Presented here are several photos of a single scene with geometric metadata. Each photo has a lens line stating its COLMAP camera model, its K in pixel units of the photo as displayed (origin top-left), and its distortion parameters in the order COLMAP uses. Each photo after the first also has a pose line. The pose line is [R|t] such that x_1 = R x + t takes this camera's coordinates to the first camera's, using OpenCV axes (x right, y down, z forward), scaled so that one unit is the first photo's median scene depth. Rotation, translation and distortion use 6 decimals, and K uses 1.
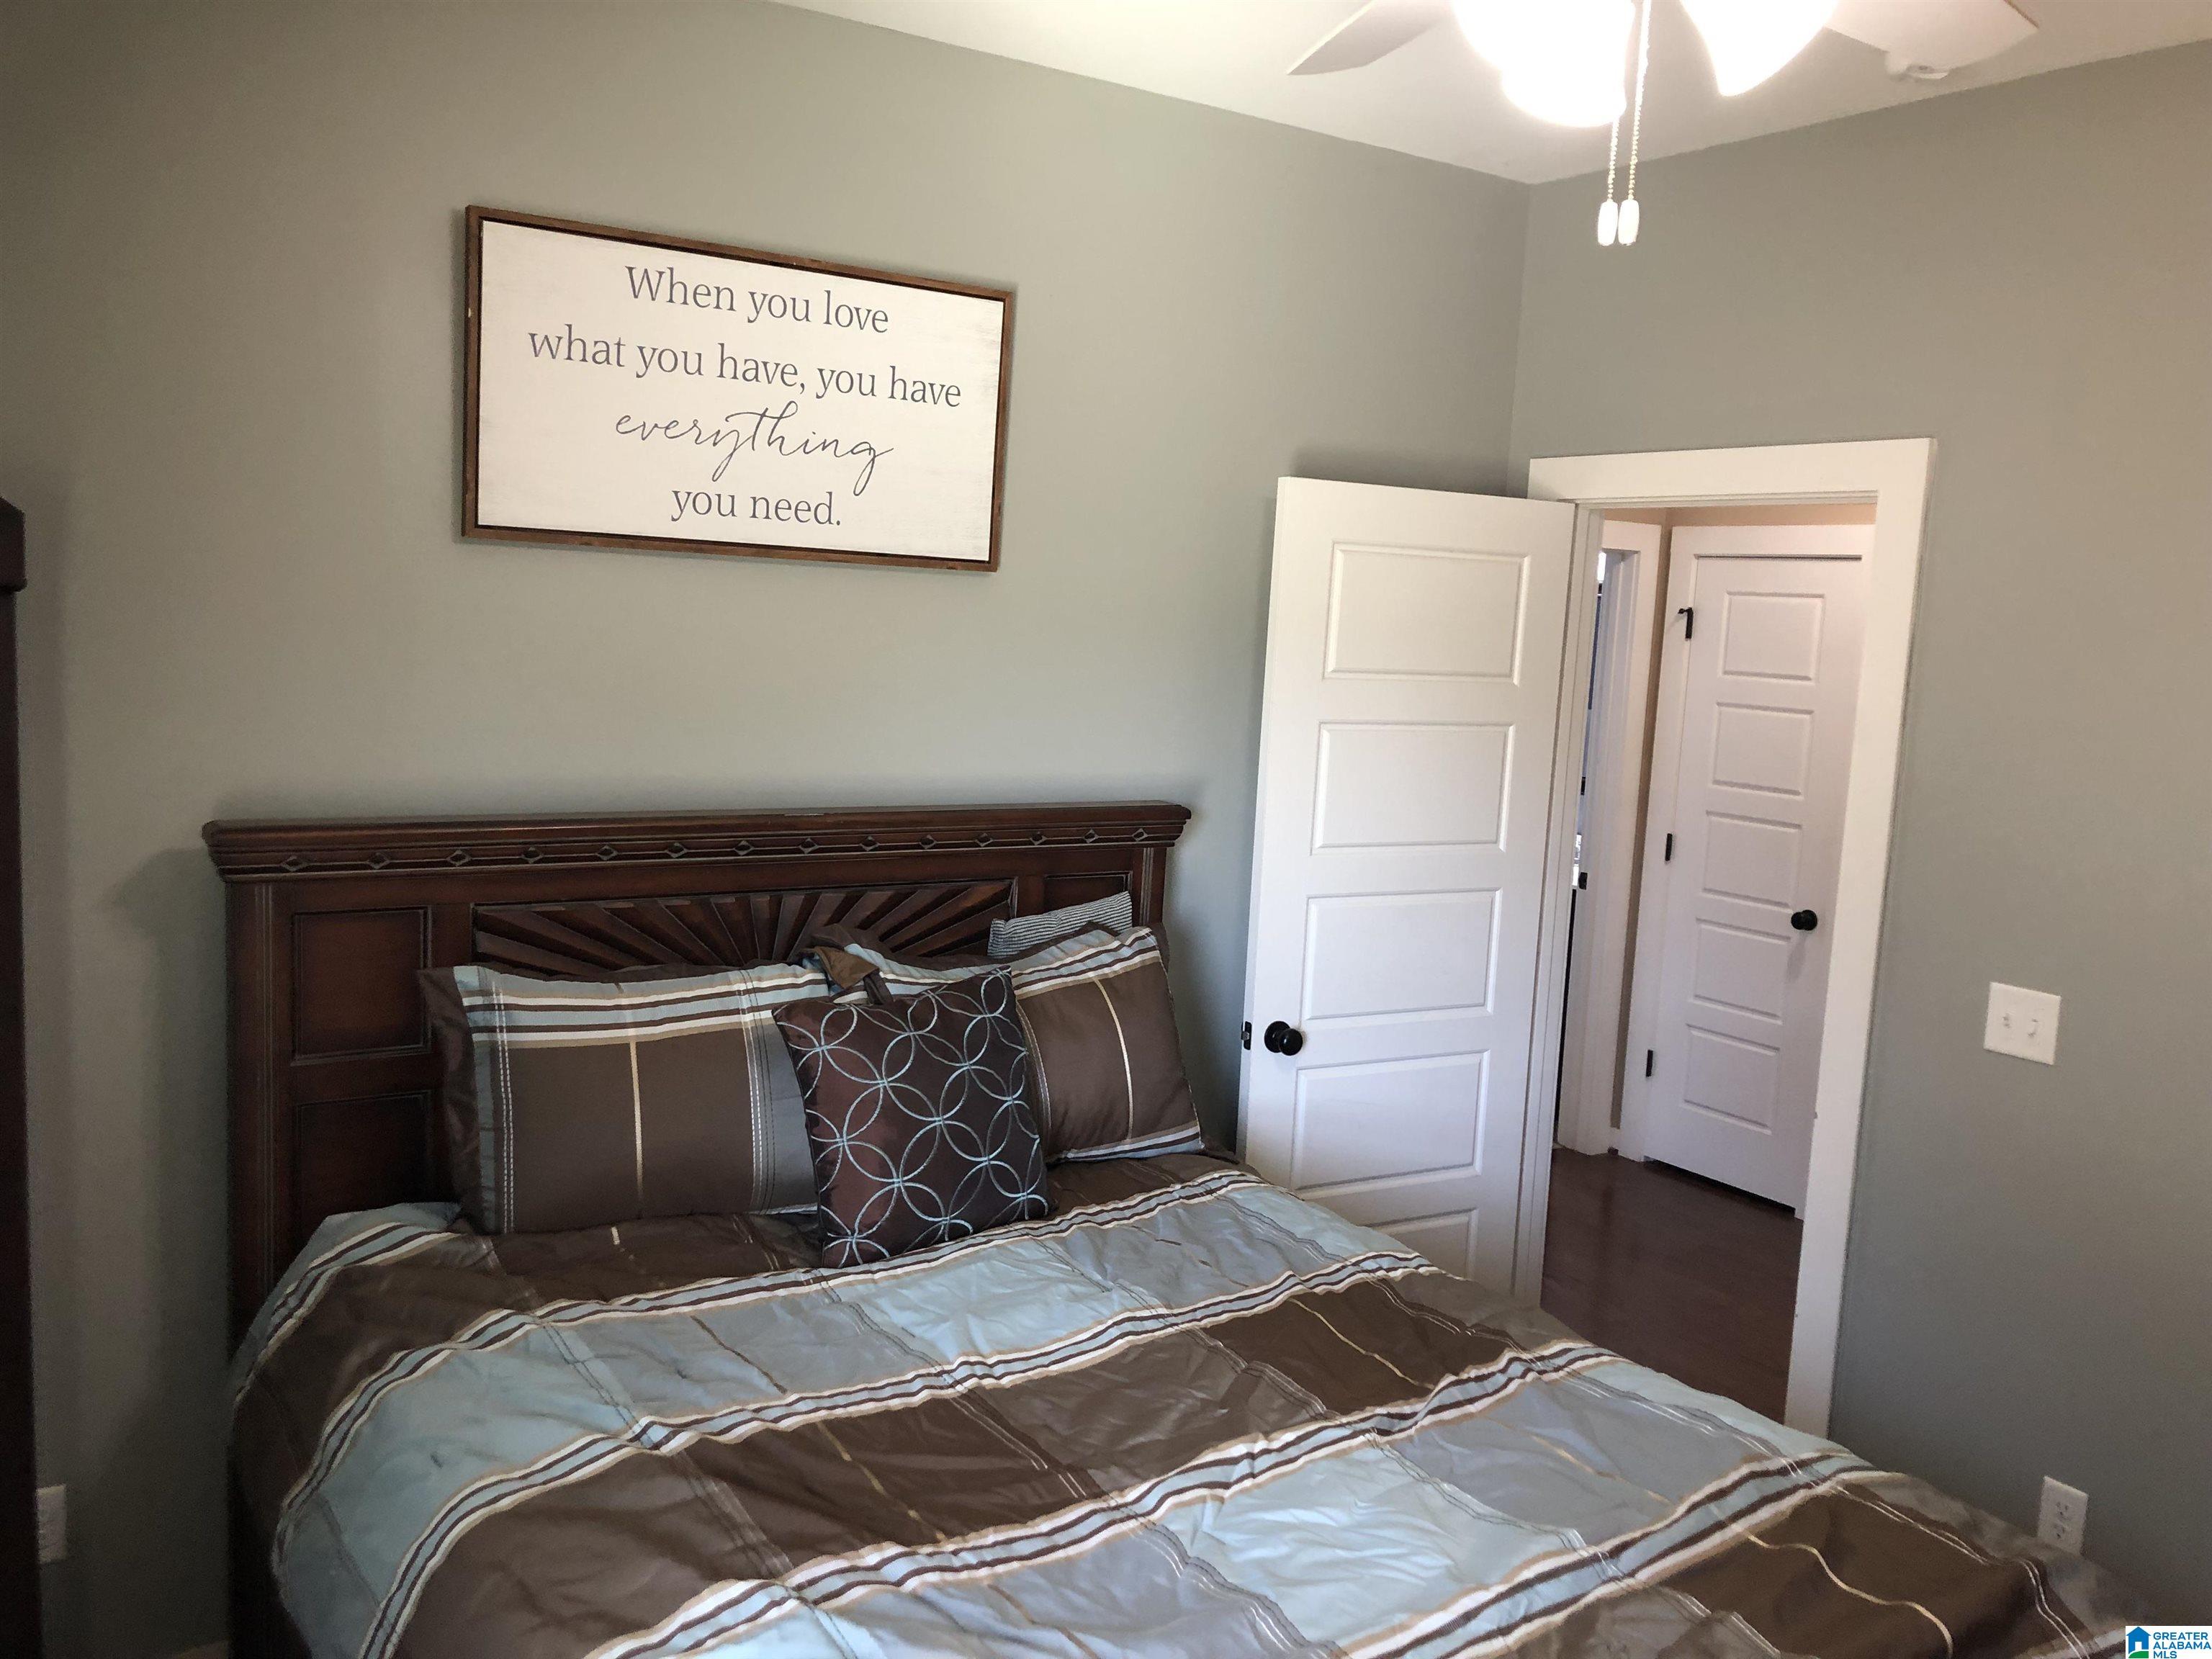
lens RADIAL K [[1816.7, 0, 1092.9], [0, 1816.7, 841.1], [0, 0, 1]] dist [0.043753, -0.053416]
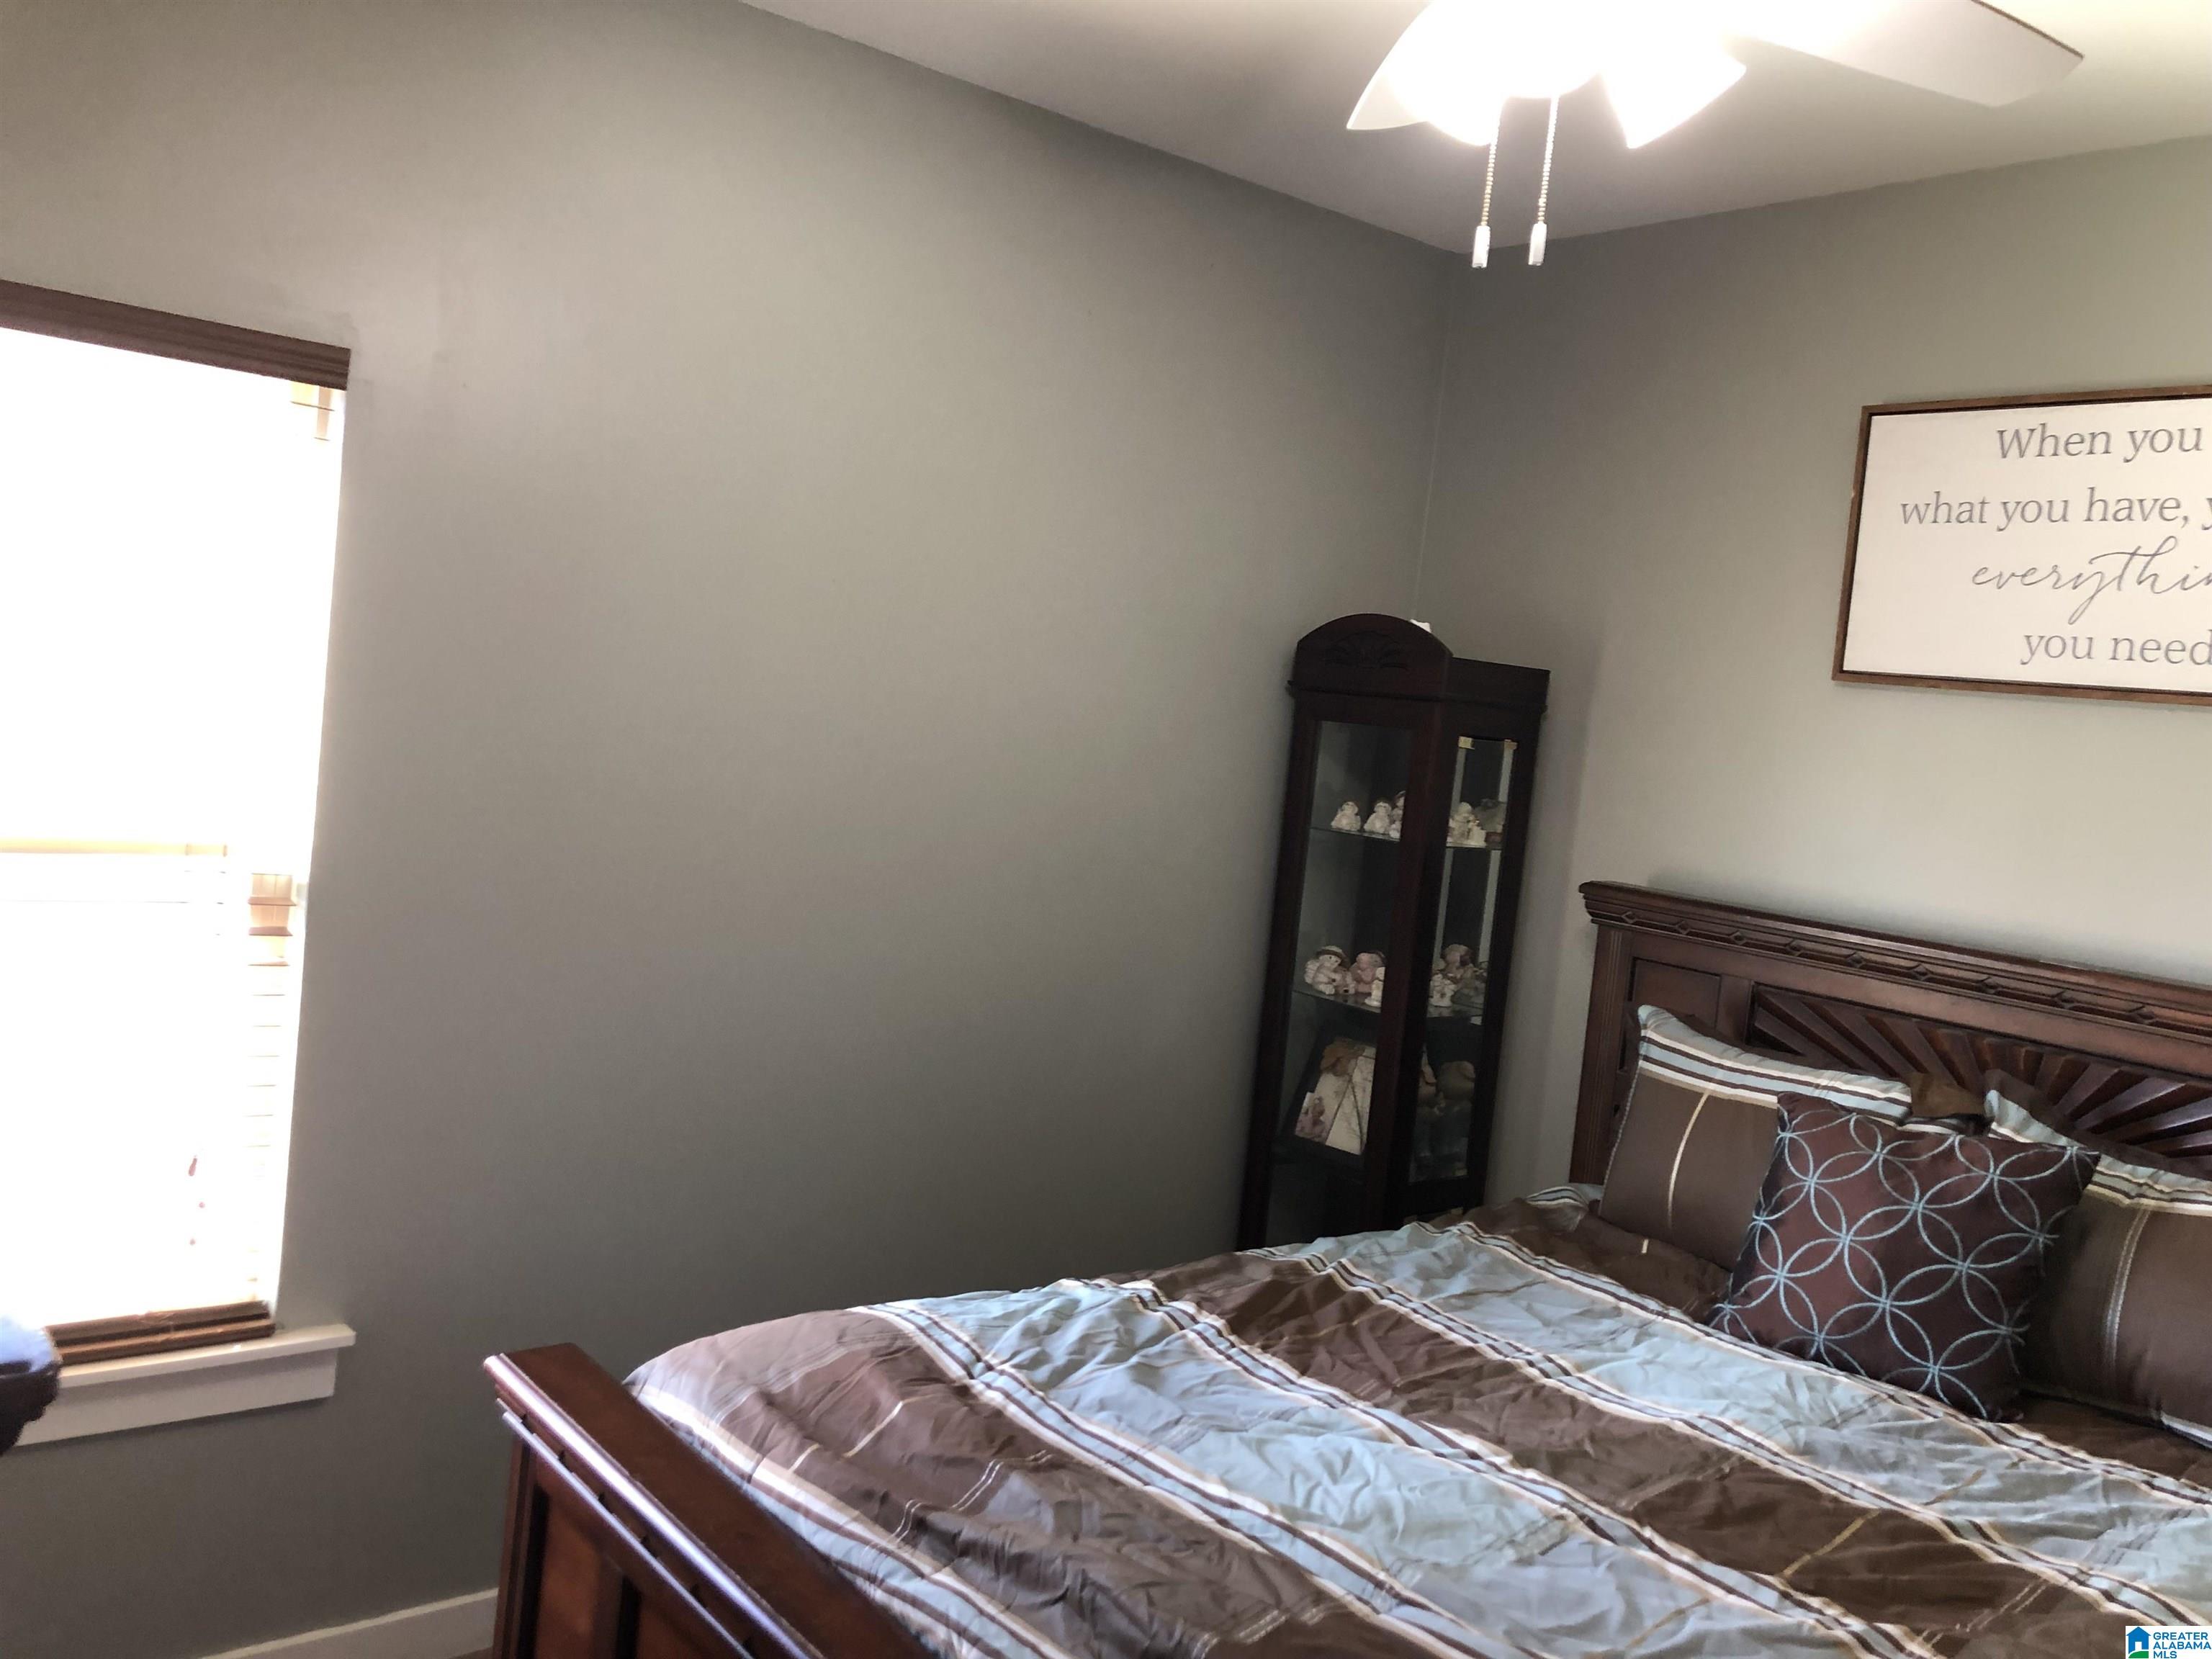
lens RADIAL K [[1816.7, 0, 1084.0], [0, 1816.7, 816.0], [0, 0, 1]] dist [0.043753, -0.053416]
pose [[0.095142, 0.030422, -0.994999, 0.765155], [-0.226756, 0.973918, 0.008095, 0.017901], [0.969293, 0.224852, 0.099558, 0.423713]]
